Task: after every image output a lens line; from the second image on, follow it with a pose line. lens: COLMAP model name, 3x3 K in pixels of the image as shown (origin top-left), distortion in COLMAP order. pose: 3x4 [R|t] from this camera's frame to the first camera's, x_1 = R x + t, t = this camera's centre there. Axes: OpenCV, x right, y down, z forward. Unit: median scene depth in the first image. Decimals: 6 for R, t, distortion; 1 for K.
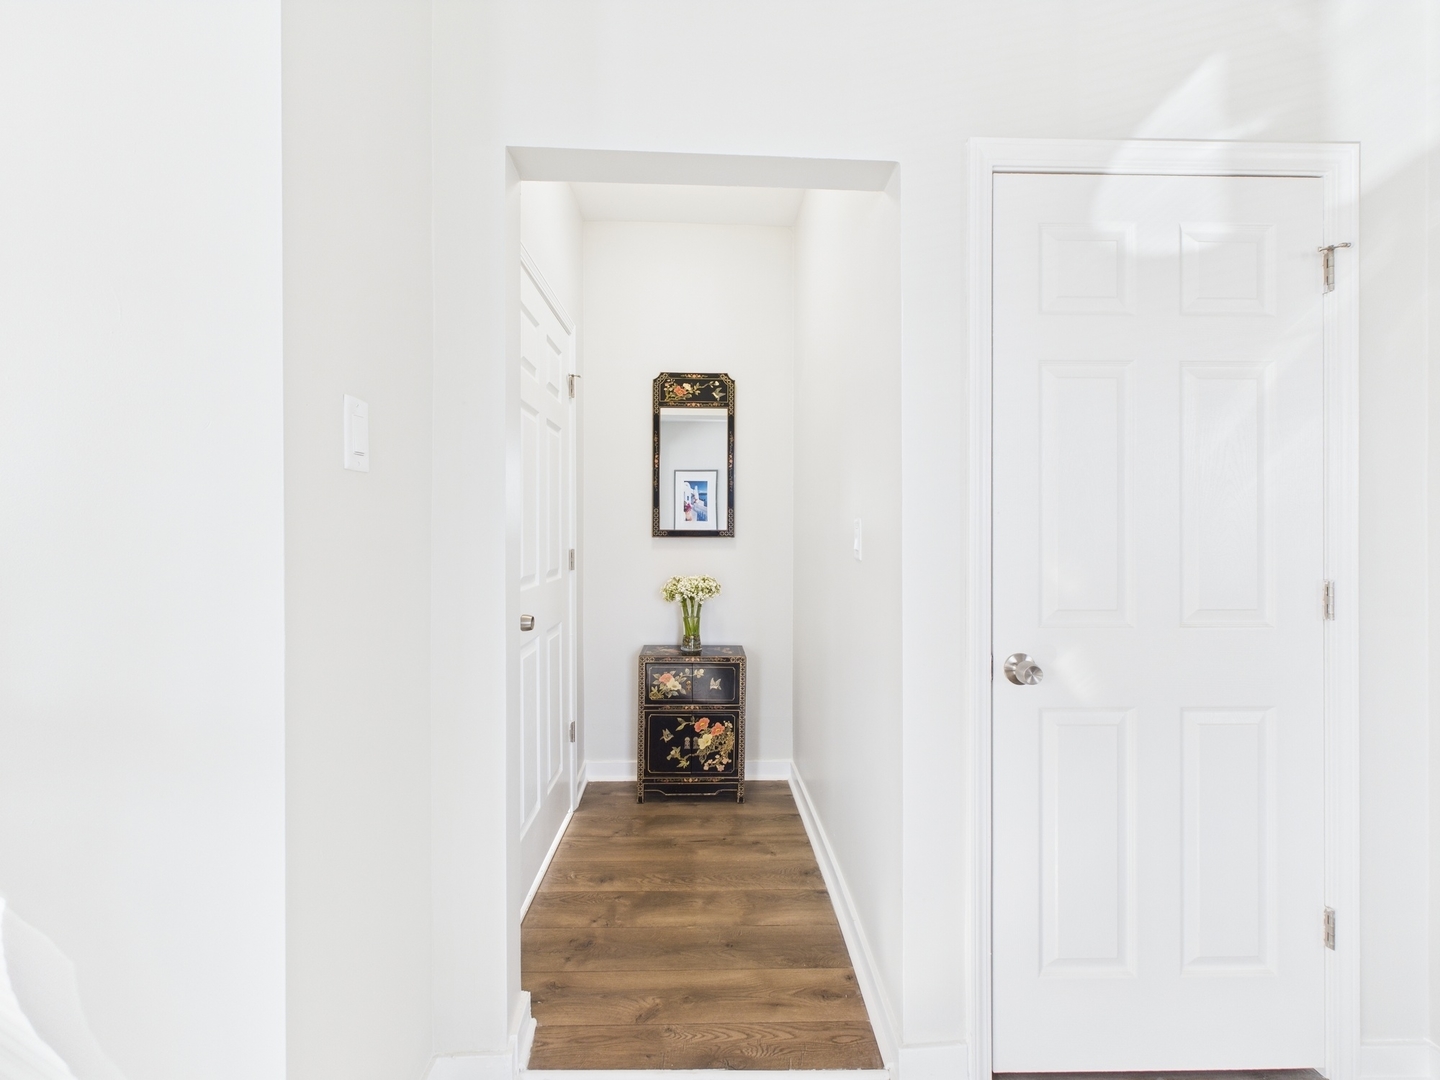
lens RADIAL K [[762.8, 0, 718.3], [0, 762.8, 535.2], [0, 0, 1]] dist [-0.000925, -0.000496]
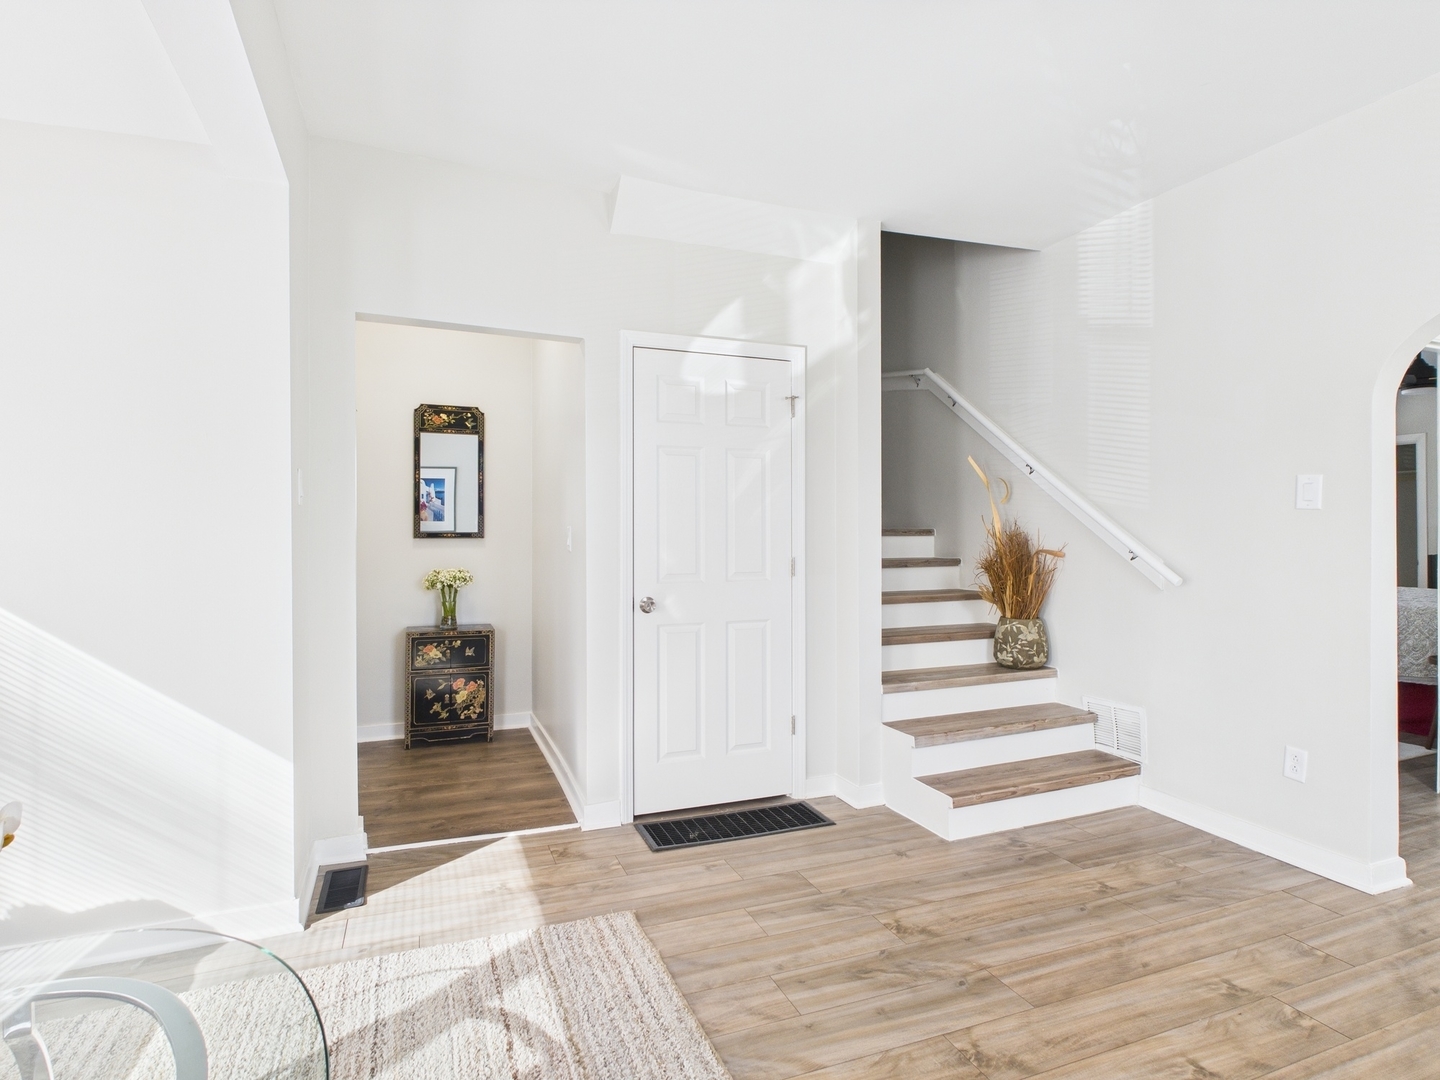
lens RADIAL K [[762.8, 0, 724.2], [0, 762.8, 520.8], [0, 0, 1]] dist [-0.000925, -0.000496]
pose [[0.943566, -0.001154, 0.331181, -0.024527], [0.007047, 0.999837, -0.016594, -0.001922], [-0.331108, 0.017991, 0.943421, -0.359668]]
